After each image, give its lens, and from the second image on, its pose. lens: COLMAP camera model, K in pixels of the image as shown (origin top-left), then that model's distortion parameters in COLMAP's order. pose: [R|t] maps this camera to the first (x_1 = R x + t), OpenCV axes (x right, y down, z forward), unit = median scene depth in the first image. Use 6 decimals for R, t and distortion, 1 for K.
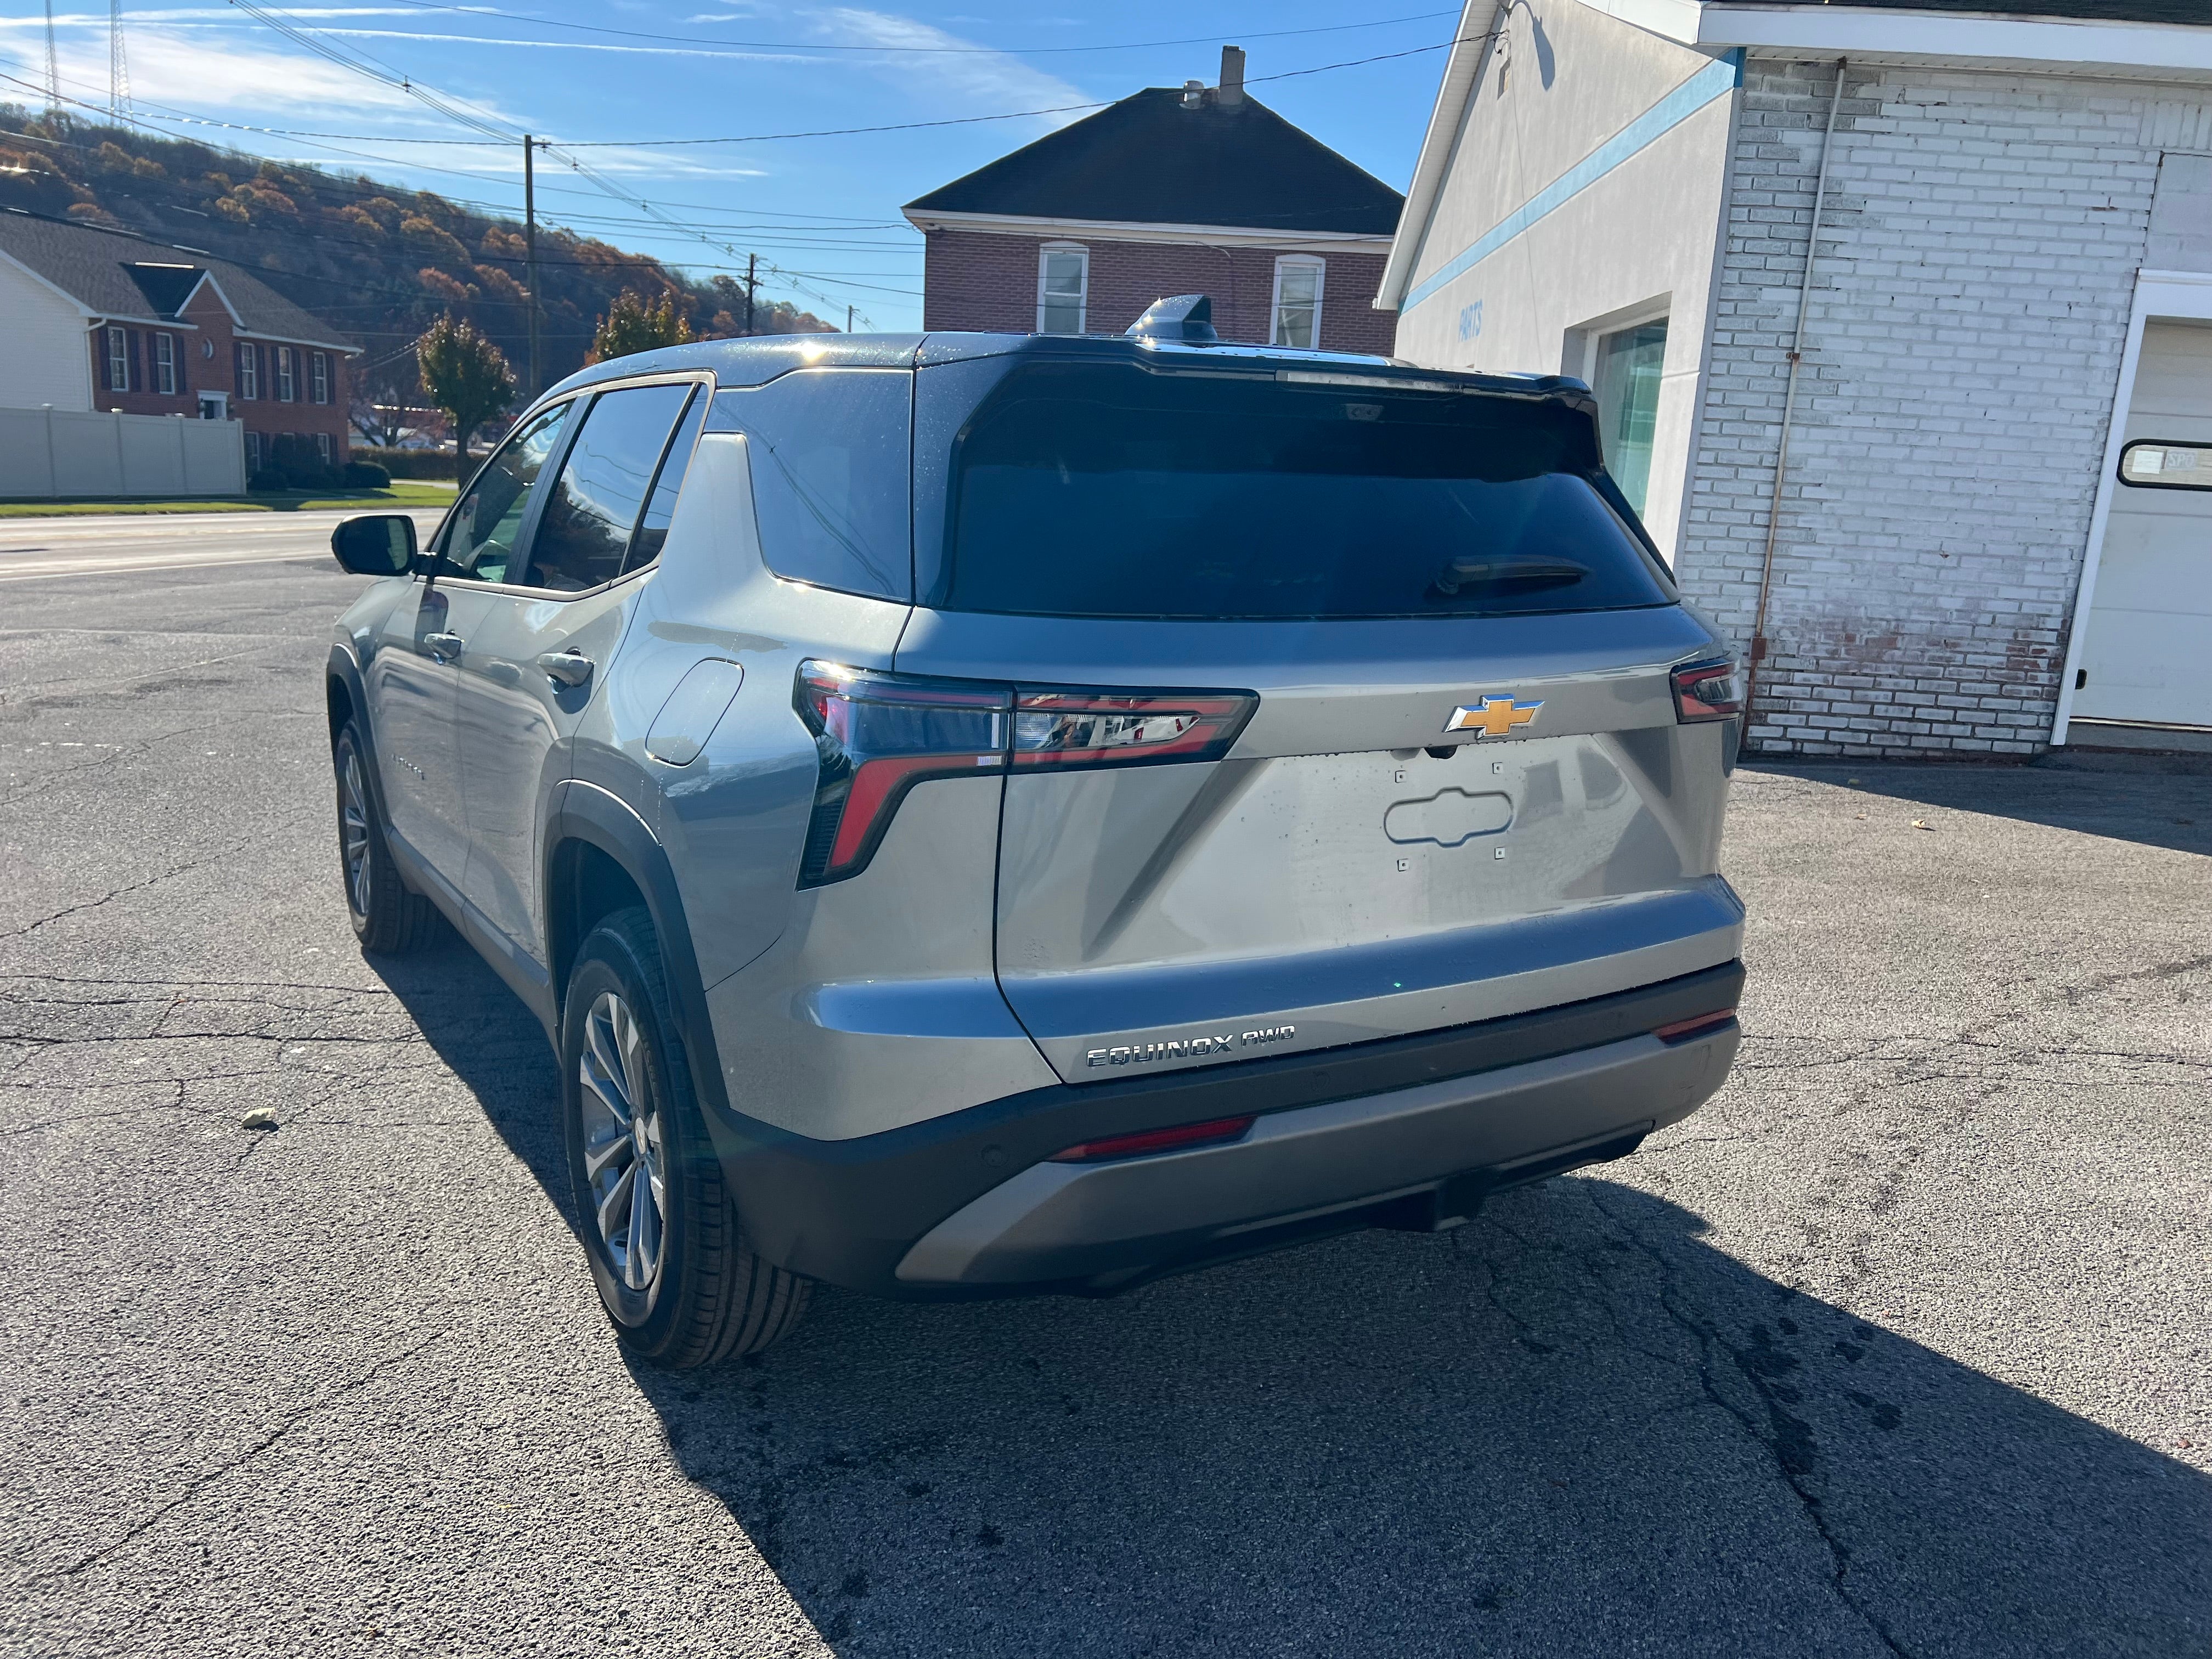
lens RADIAL K [[1654.5, 0, 1115.3], [0, 1654.5, 826.2], [0, 0, 1]] dist [0.050787, -0.051942]
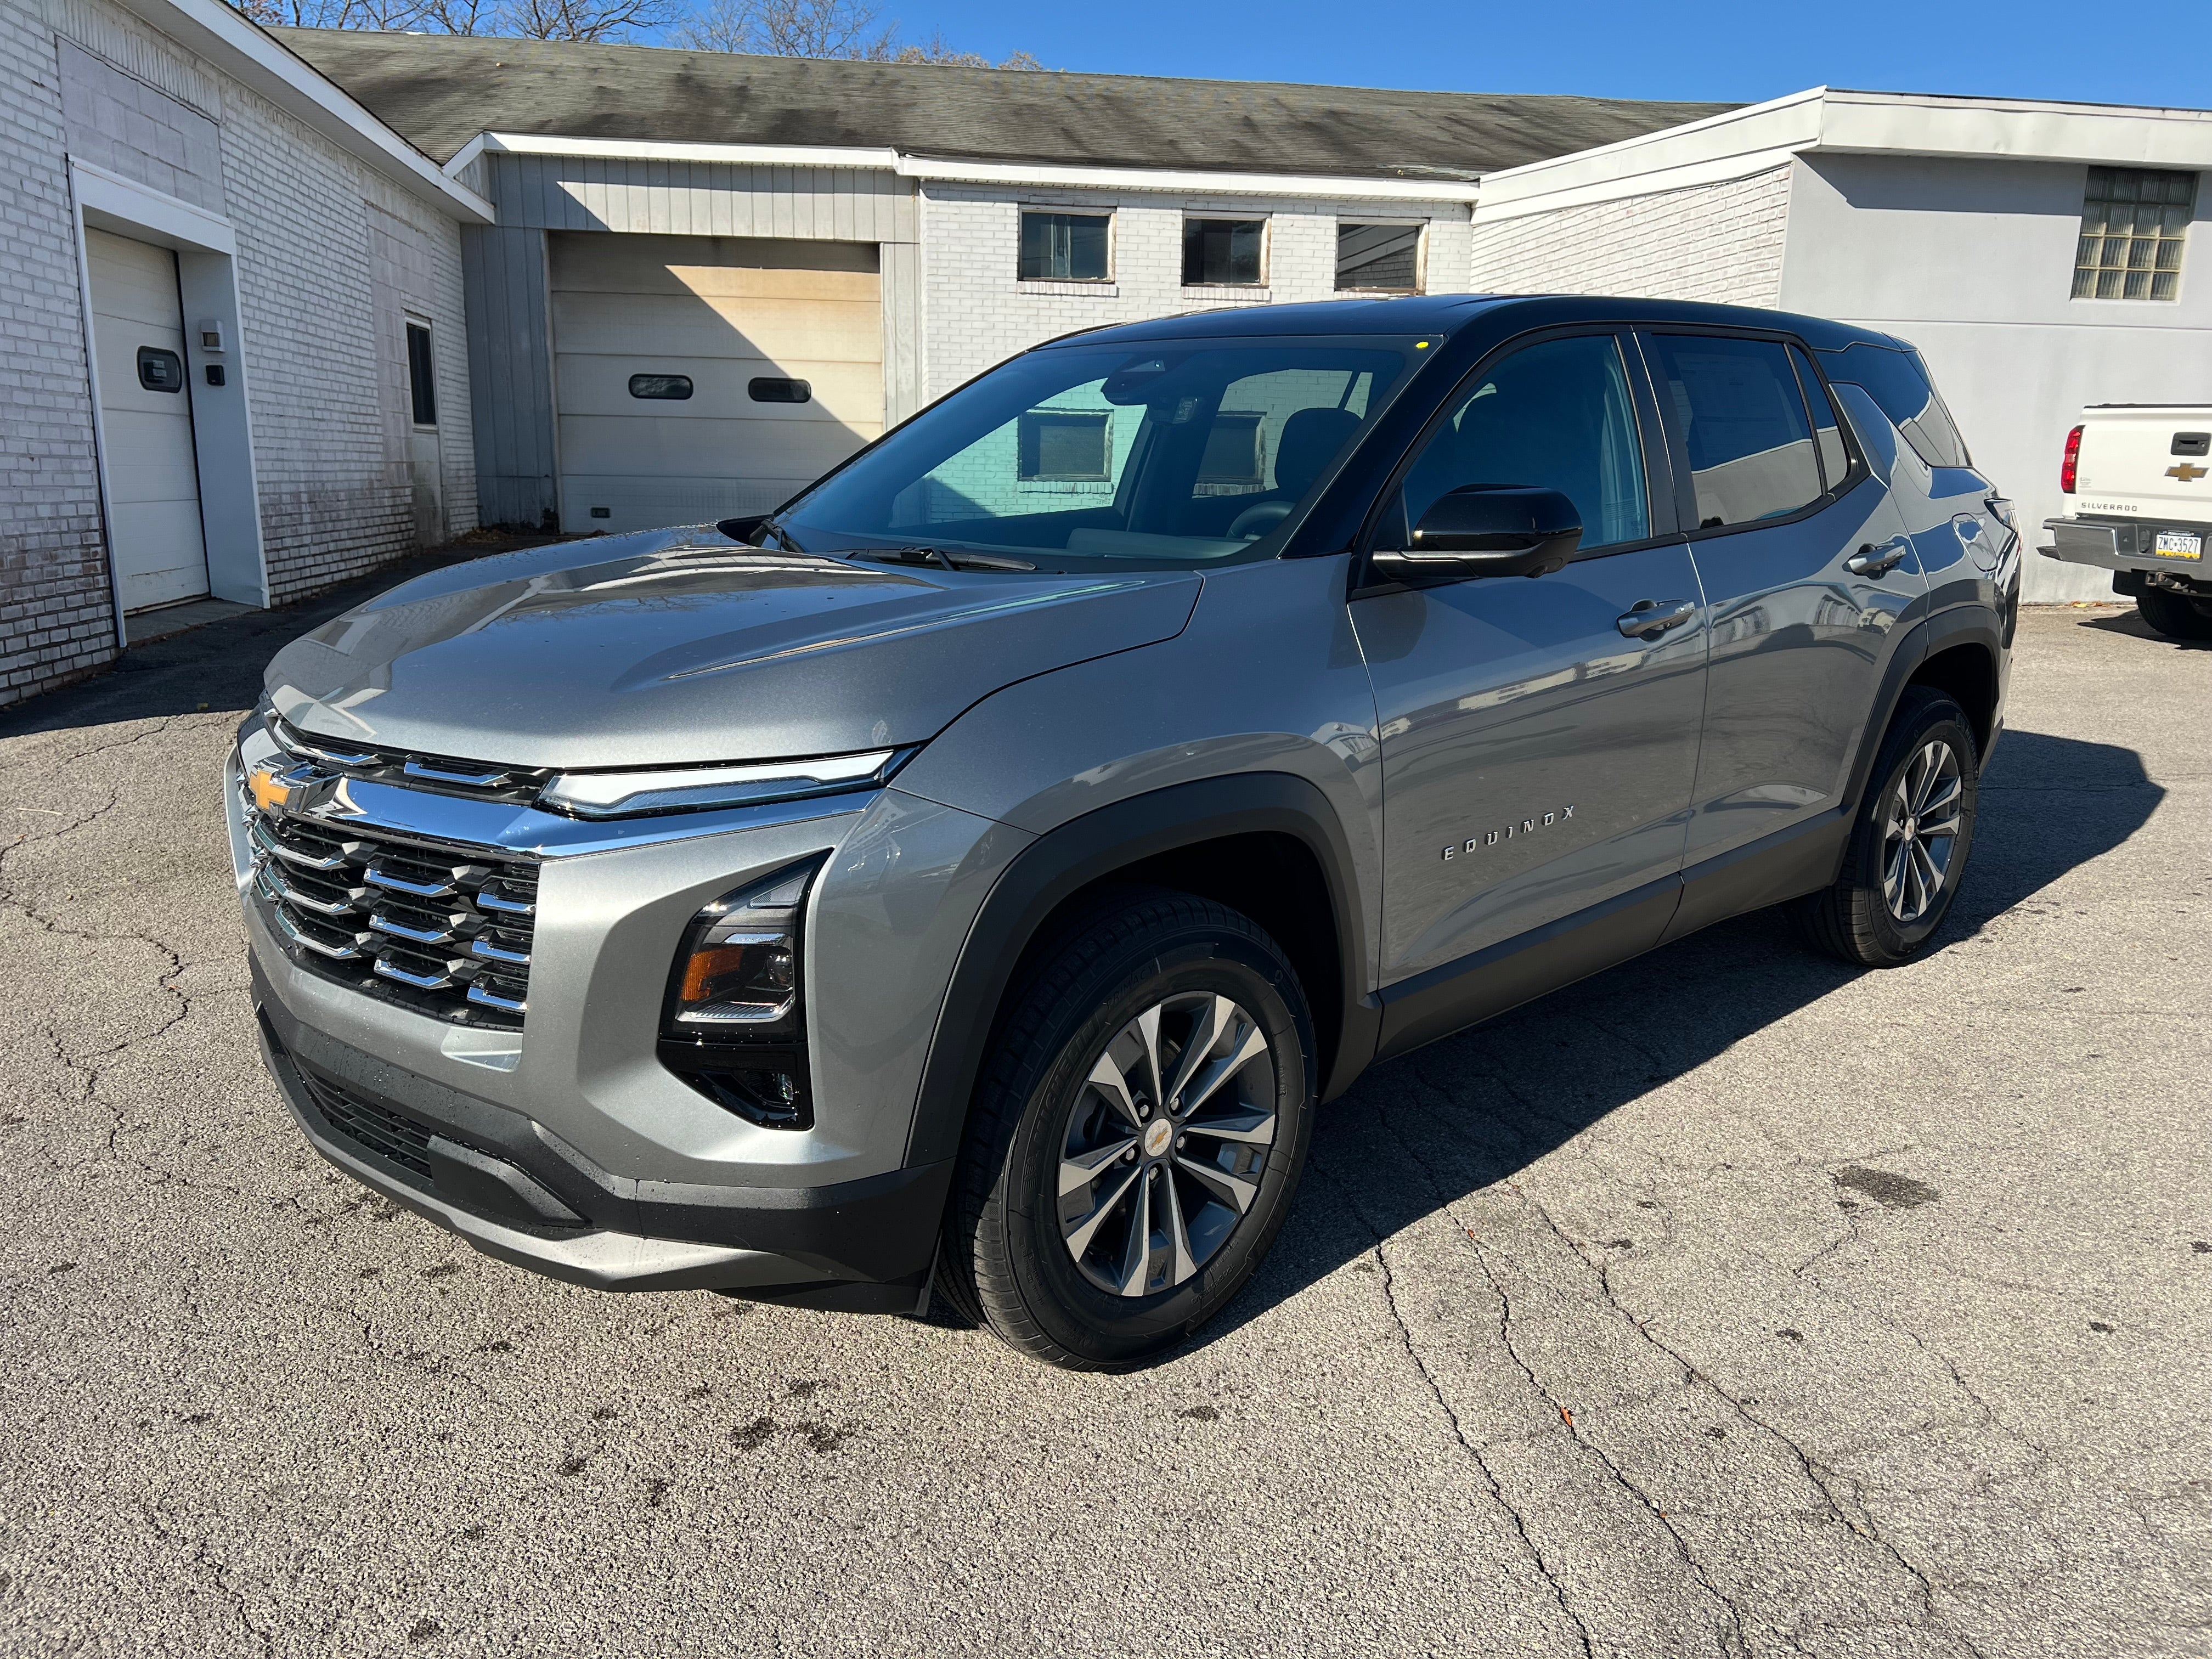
lens RADIAL K [[1654.5, 0, 1112.8], [0, 1654.5, 841.6], [0, 0, 1]] dist [0.050787, -0.051942]
pose [[-0.191780, -0.271480, 0.943143, -0.532264], [0.187387, 0.933173, 0.306714, -0.141729], [-0.963383, 0.235554, -0.128092, 0.624950]]
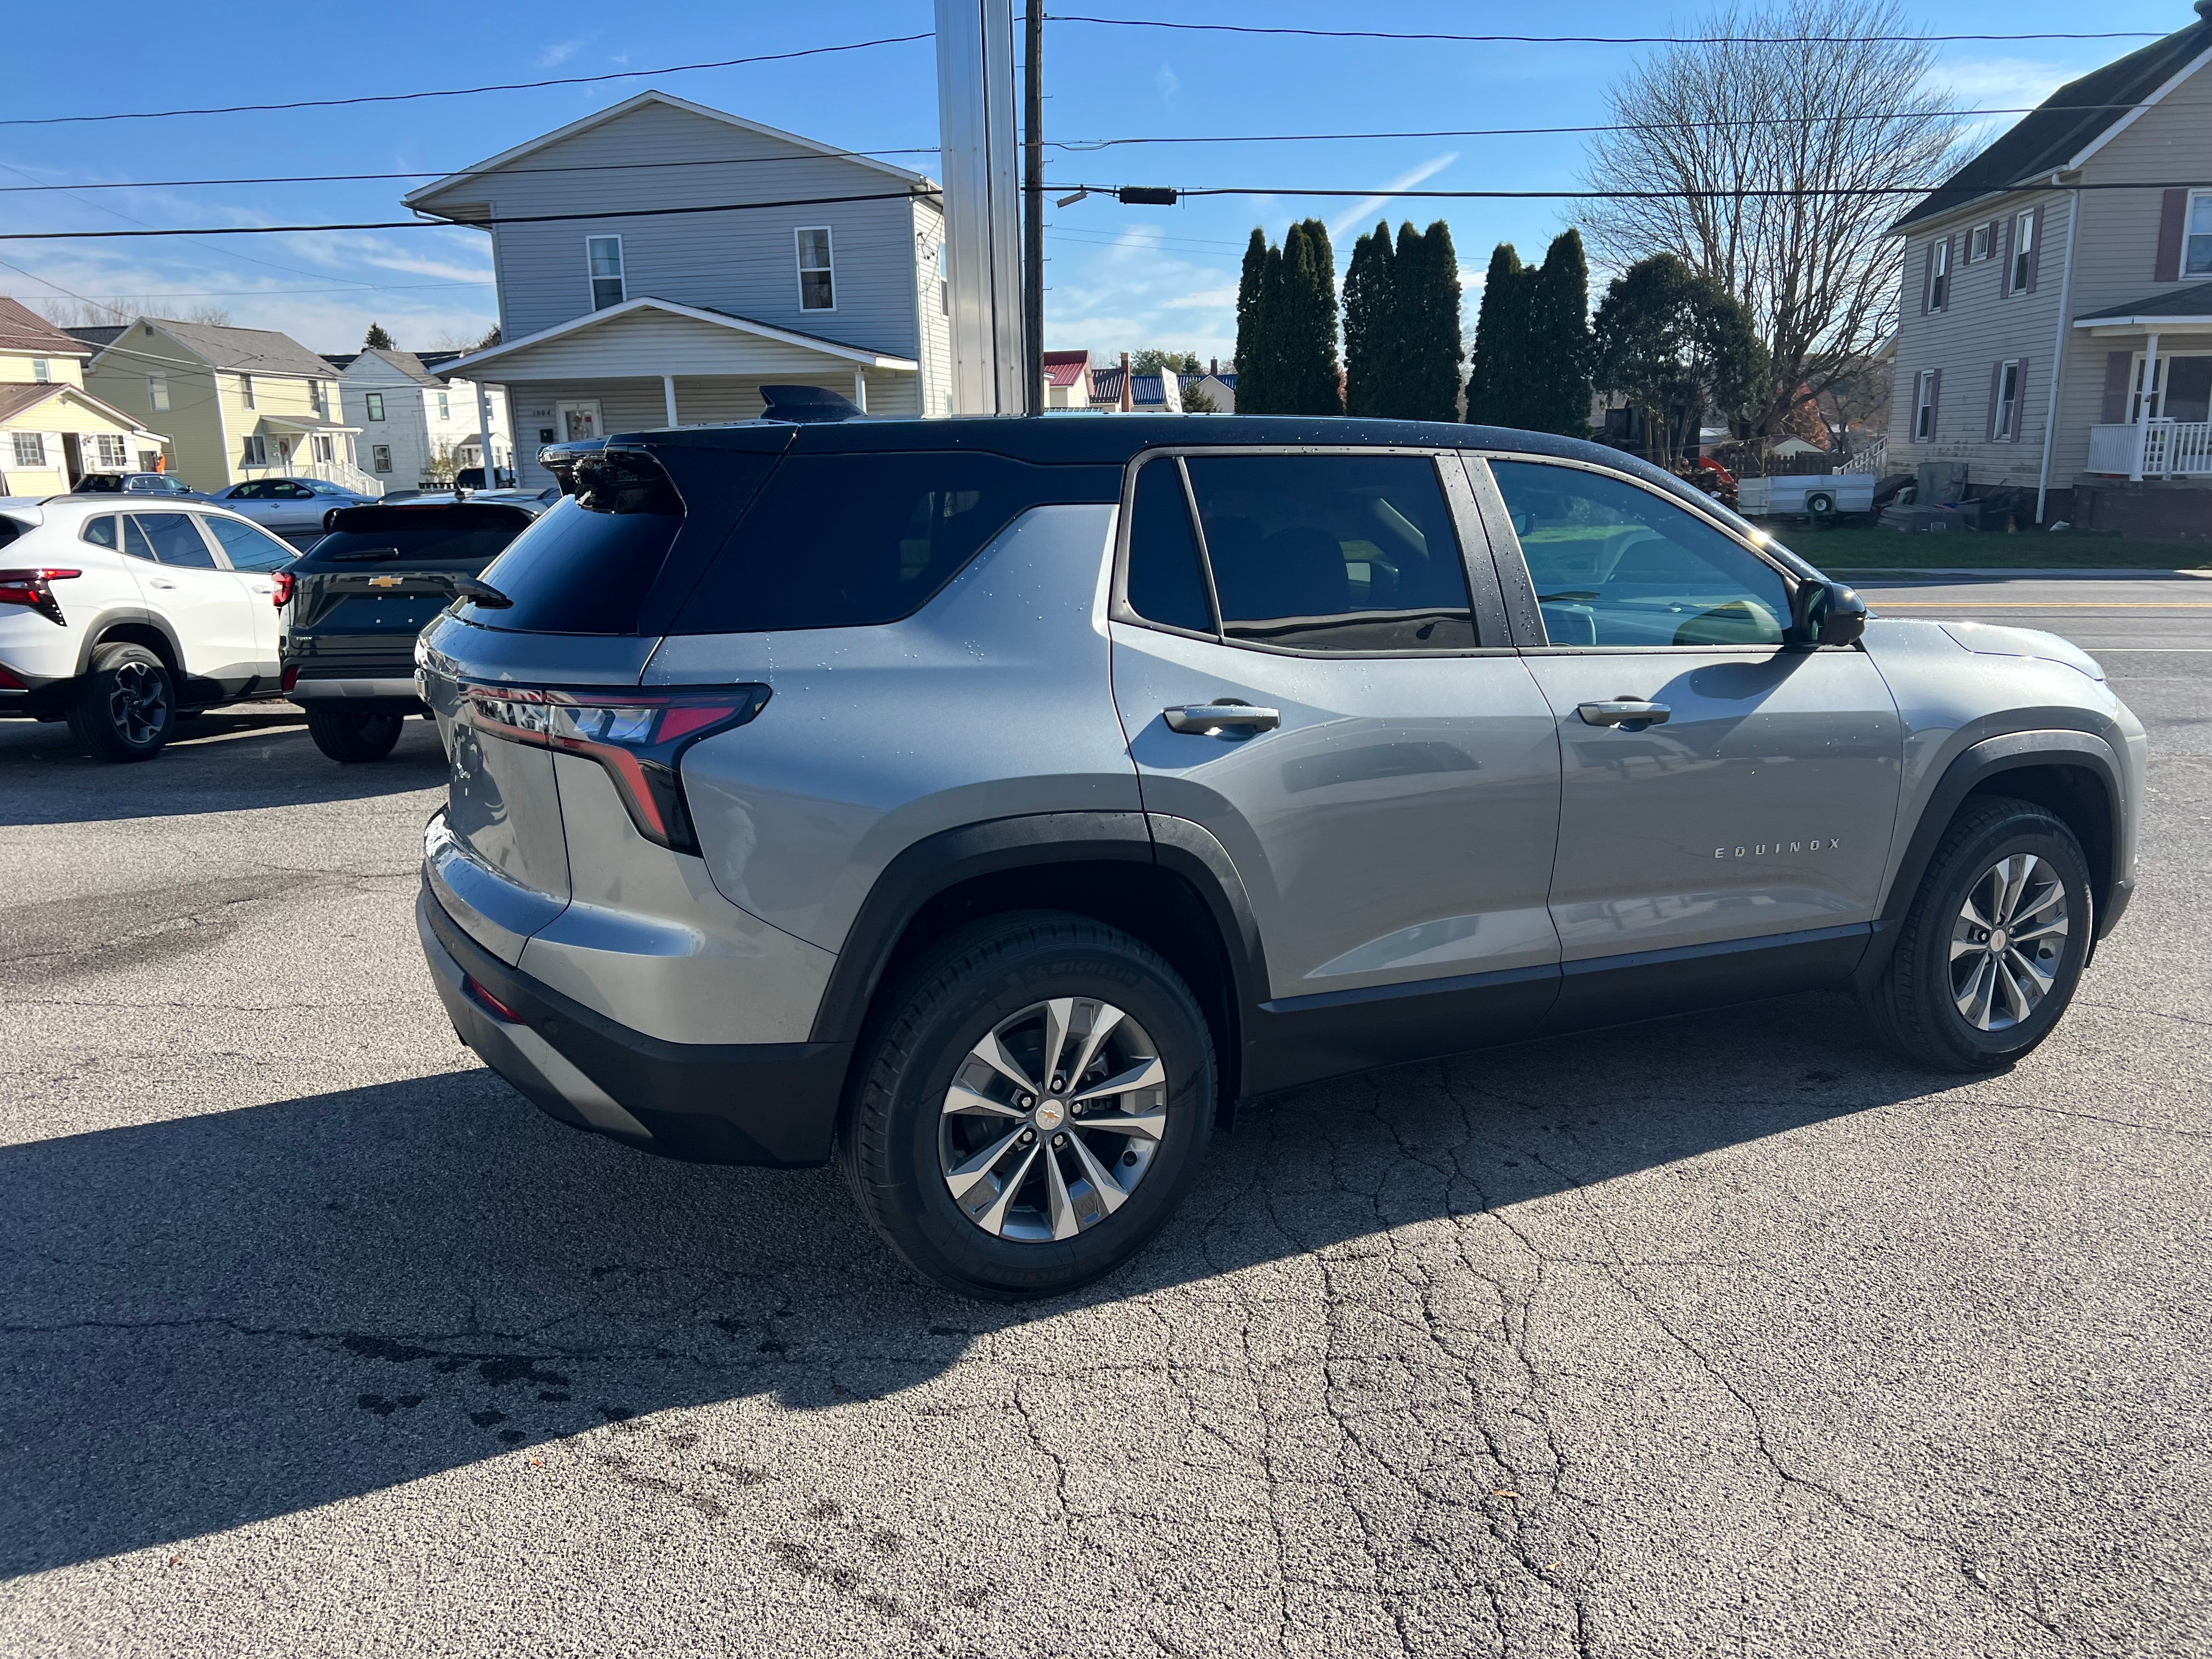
lens RADIAL K [[1654.5, 0, 1120.0], [0, 1654.5, 832.6], [0, 0, 1]] dist [0.050787, -0.051942]
pose [[-0.075353, 0.172790, -0.982072, 0.440037], [-0.200276, 0.962181, 0.184657, -0.088986], [0.976837, 0.210600, -0.037897, 0.447177]]
